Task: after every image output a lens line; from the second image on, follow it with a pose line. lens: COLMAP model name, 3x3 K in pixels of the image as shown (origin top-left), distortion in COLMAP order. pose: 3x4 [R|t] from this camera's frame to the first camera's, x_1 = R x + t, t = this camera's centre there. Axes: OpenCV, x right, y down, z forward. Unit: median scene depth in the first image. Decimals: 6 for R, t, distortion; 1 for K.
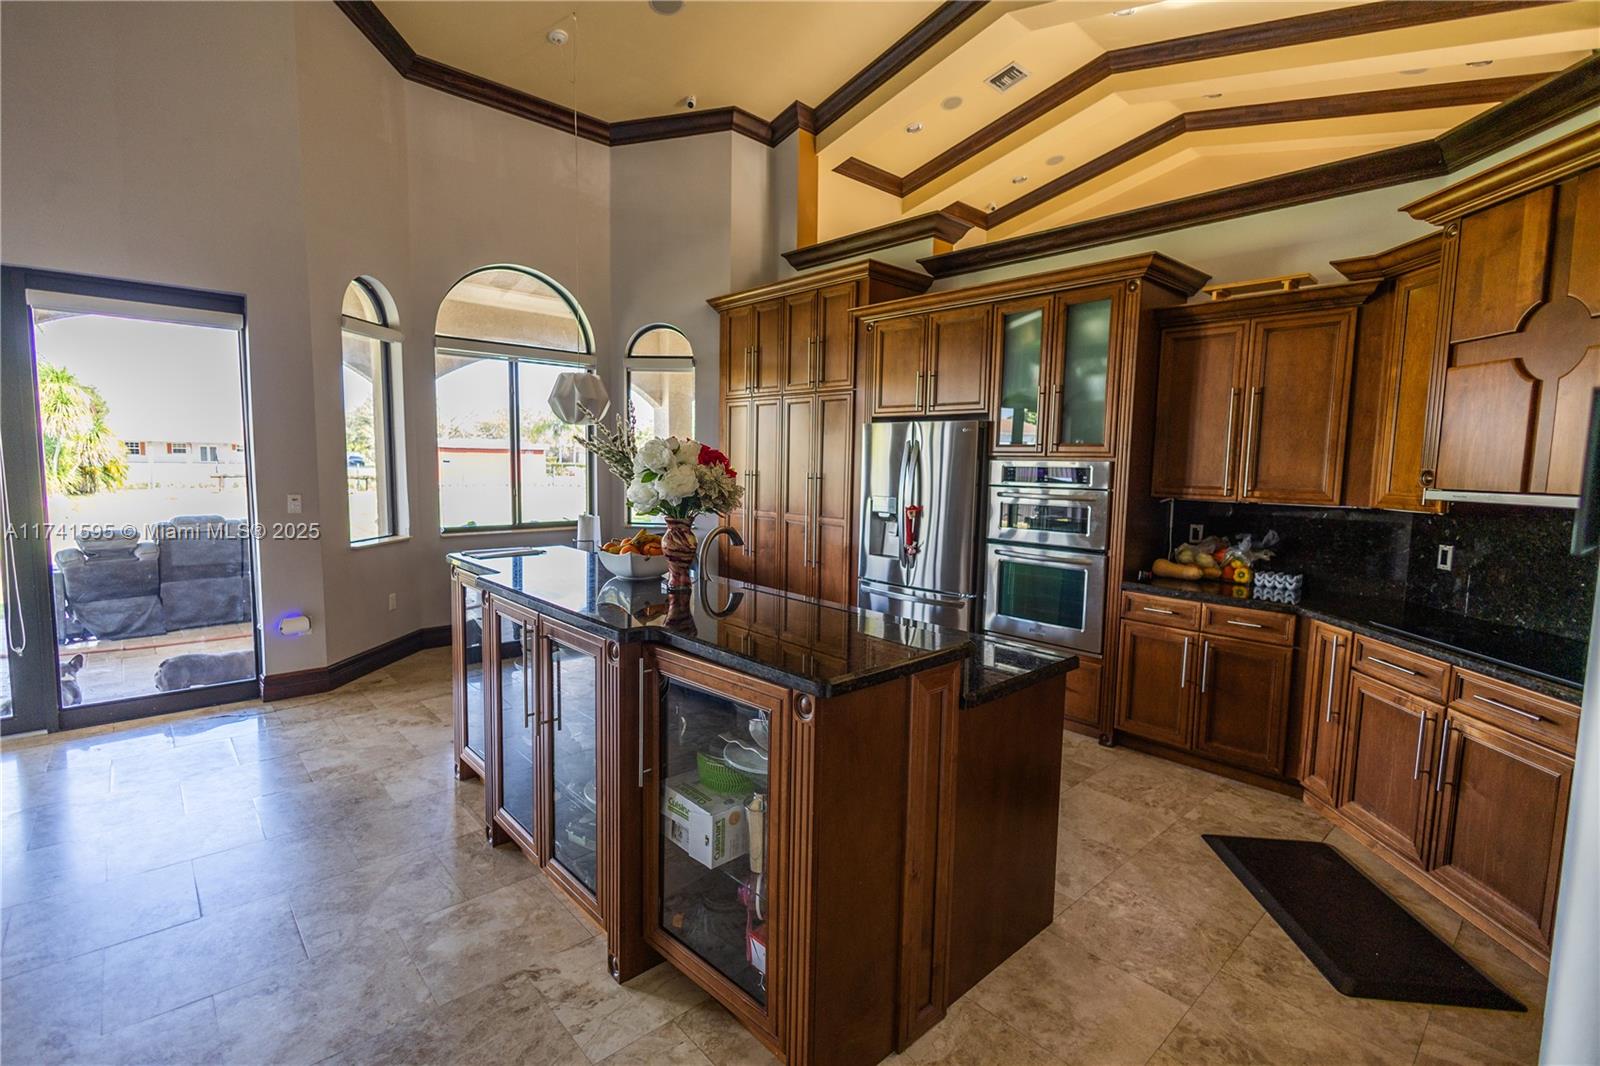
lens RADIAL K [[738.3, 0, 811.7], [0, 738.3, 530.9], [0, 0, 1]] dist [0.003629, 0.000381]
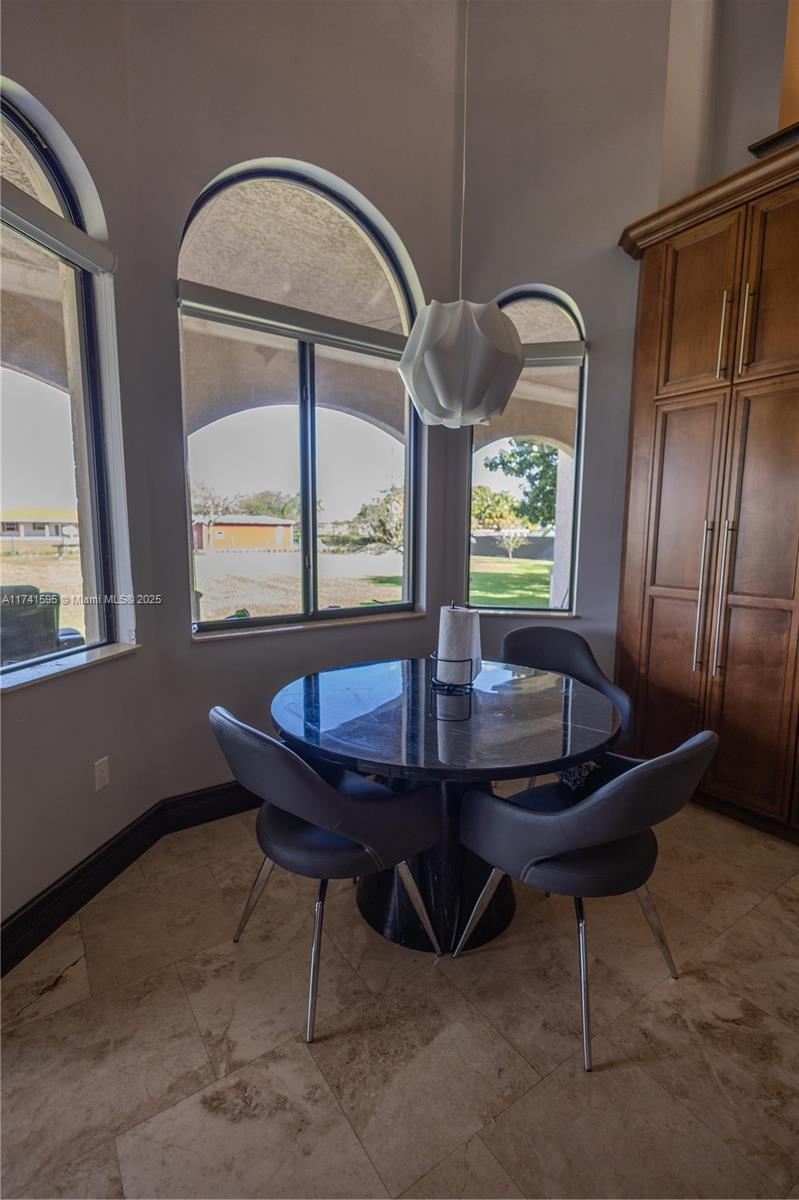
lens RADIAL K [[553.7, 0, 395.5], [0, 553.7, 601.3], [0, 0, 1]] dist [0.003629, 0.000381]
pose [[0.988115, 0.008164, -0.153501, -0.262875], [-0.003619, 0.999547, 0.029867, -0.033868], [0.153676, -0.028957, 0.987697, 0.562866]]
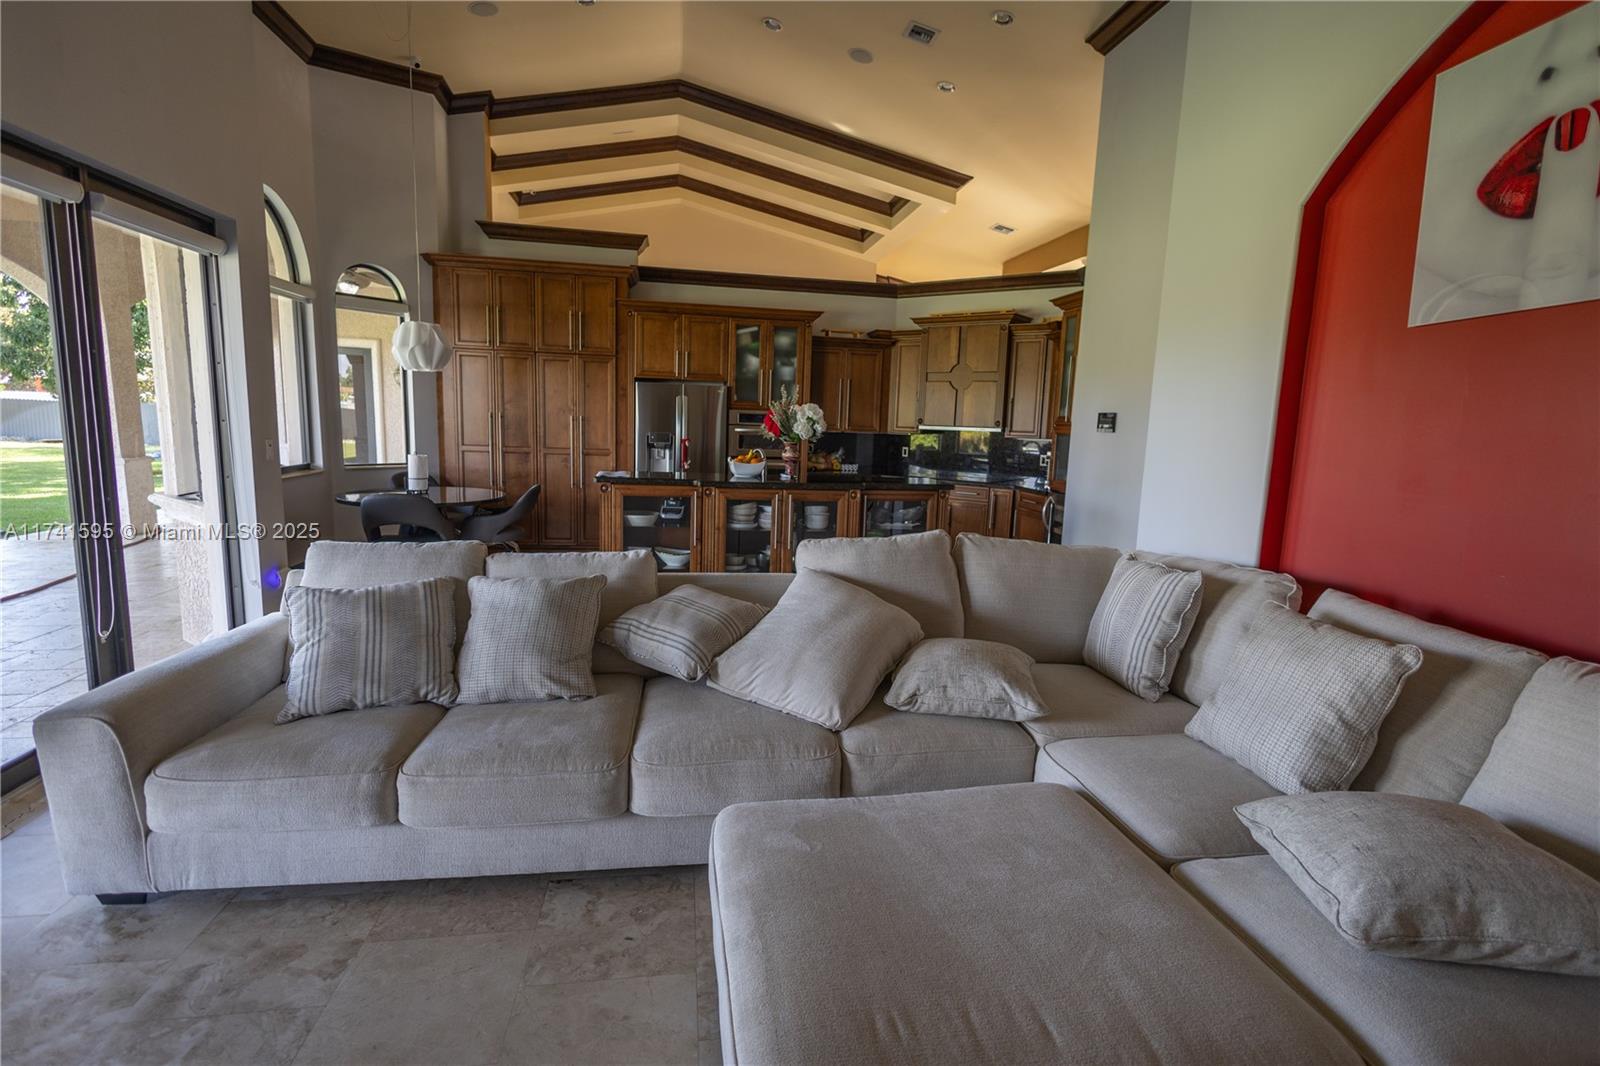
lens RADIAL K [[738.3, 0, 804.8], [0, 738.3, 541.8], [0, 0, 1]] dist [0.003629, 0.000381]
pose [[0.536053, -0.136445, 0.833084, -0.846891], [0.055880, 0.990422, 0.126258, 0.001019], [-0.842333, -0.021128, 0.538544, -0.056666]]
